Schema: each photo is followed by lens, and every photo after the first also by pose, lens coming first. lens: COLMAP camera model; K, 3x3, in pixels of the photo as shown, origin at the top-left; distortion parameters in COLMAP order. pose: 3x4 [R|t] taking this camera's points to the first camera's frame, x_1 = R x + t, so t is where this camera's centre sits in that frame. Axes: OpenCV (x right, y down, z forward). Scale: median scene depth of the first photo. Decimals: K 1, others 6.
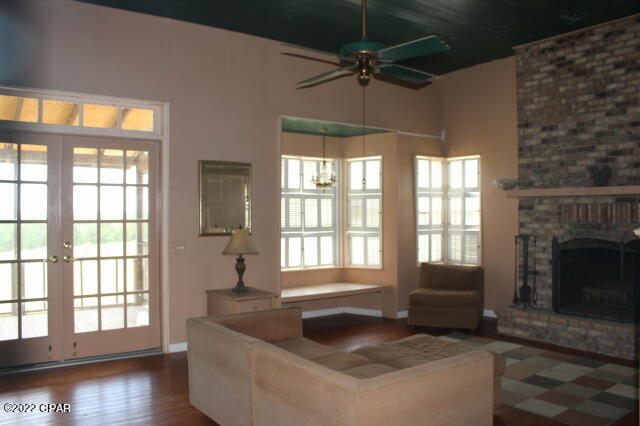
lens RADIAL K [[526.3, 0, 319.4], [0, 526.3, 217.1], [0, 0, 1]] dist [-0.140483, 0.075080]
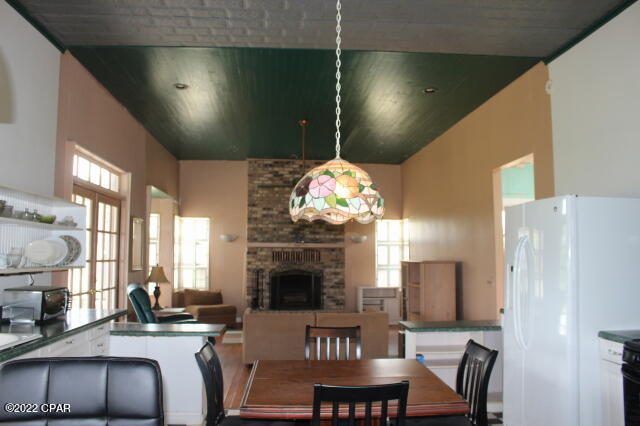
lens RADIAL K [[526.3, 0, 319.6], [0, 526.3, 212.0], [0, 0, 1]] dist [-0.140483, 0.075080]
pose [[0.494501, 0.075091, 0.865927, -1.060601], [-0.000024, 0.996262, -0.086380, -0.003391], [-0.869177, 0.042695, 0.492655, -0.069541]]
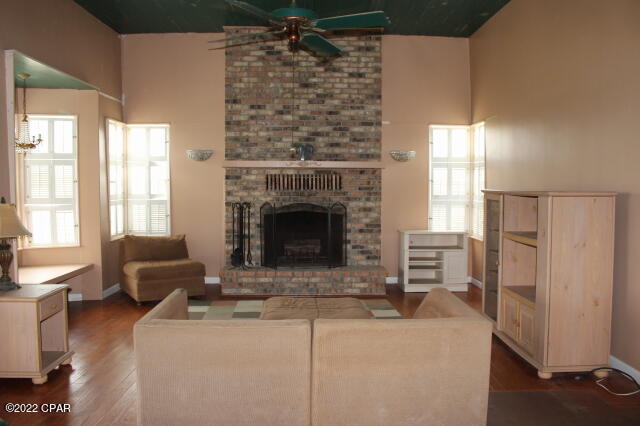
lens RADIAL K [[526.3, 0, 321.0], [0, 526.3, 212.3], [0, 0, 1]] dist [-0.140483, 0.075080]
pose [[0.555701, -0.039836, 0.830427, -0.435121], [0.000816, 0.998877, 0.047370, 0.003289], [-0.831382, -0.025646, 0.555109, 0.239903]]
